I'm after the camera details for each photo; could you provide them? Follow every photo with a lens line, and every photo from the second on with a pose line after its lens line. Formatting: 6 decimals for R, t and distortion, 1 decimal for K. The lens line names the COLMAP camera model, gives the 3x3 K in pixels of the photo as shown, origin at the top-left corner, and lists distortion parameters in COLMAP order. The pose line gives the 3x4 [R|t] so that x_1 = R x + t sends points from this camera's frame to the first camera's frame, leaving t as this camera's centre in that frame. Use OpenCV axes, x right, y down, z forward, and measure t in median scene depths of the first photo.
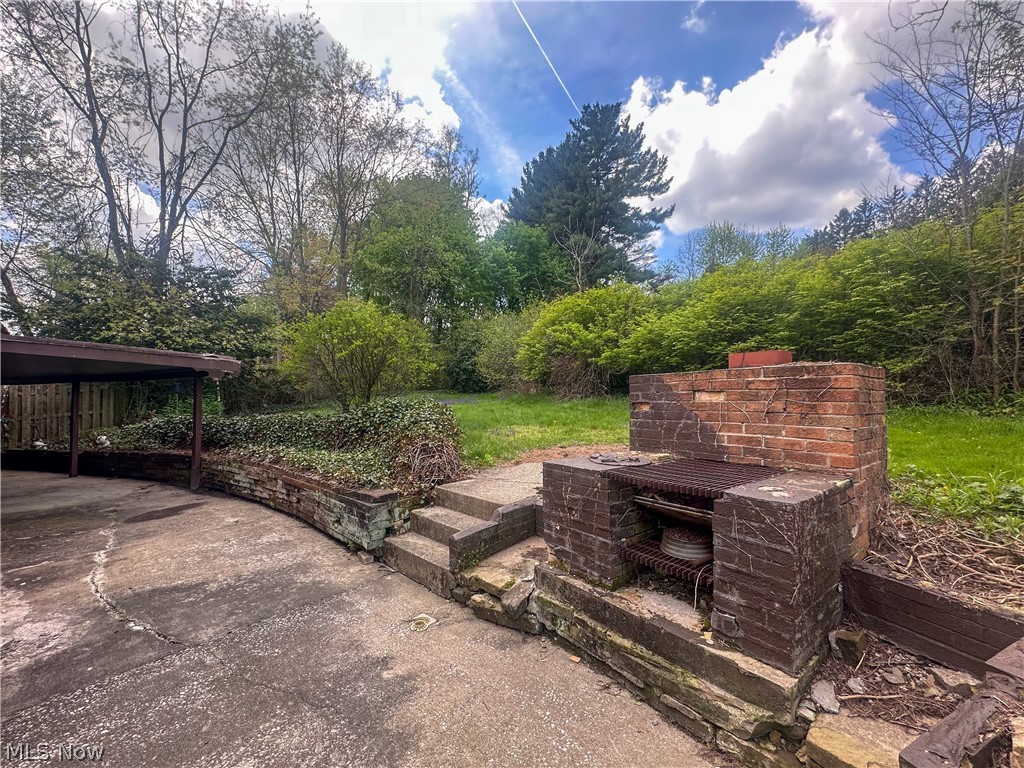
lens RADIAL K [[417.7, 0, 510.7], [0, 417.7, 395.9], [0, 0, 1]] dist [-0.000159, -0.000353]
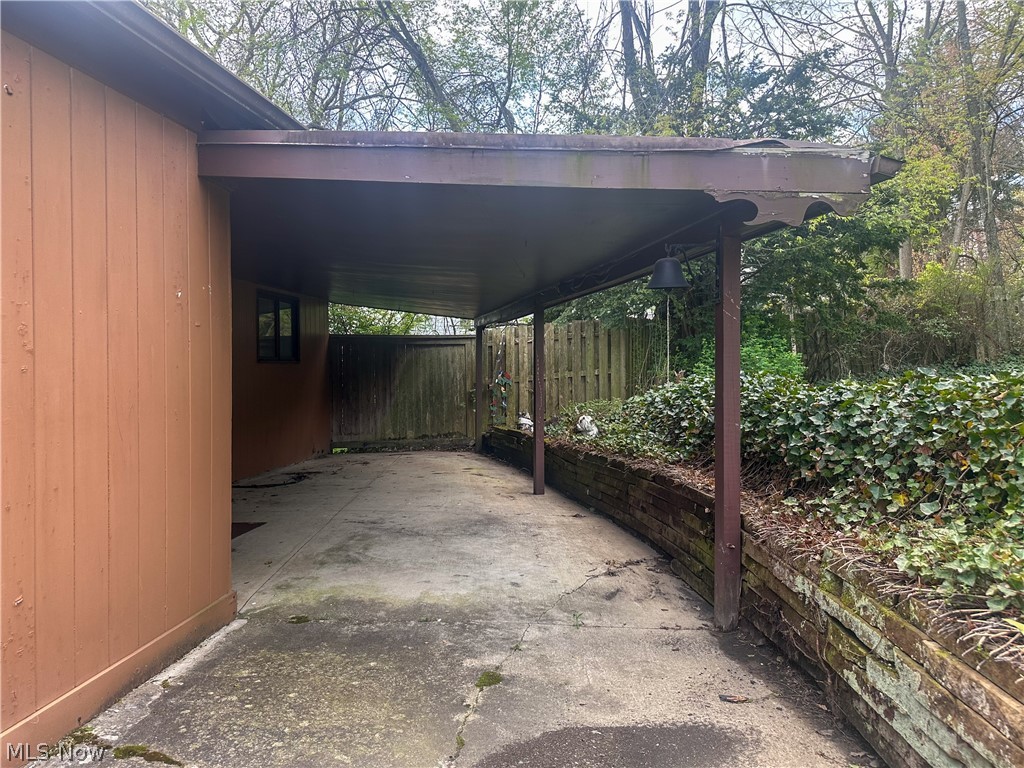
lens RADIAL K [[721.2, 0, 508.1], [0, 721.2, 332.1], [0, 0, 1]] dist [0.062448, -0.085213]
pose [[0.554222, -0.033121, -0.831710, -0.233428], [0.000647, 0.999225, -0.039360, 0.022665], [0.832369, 0.021276, 0.553813, 0.333817]]
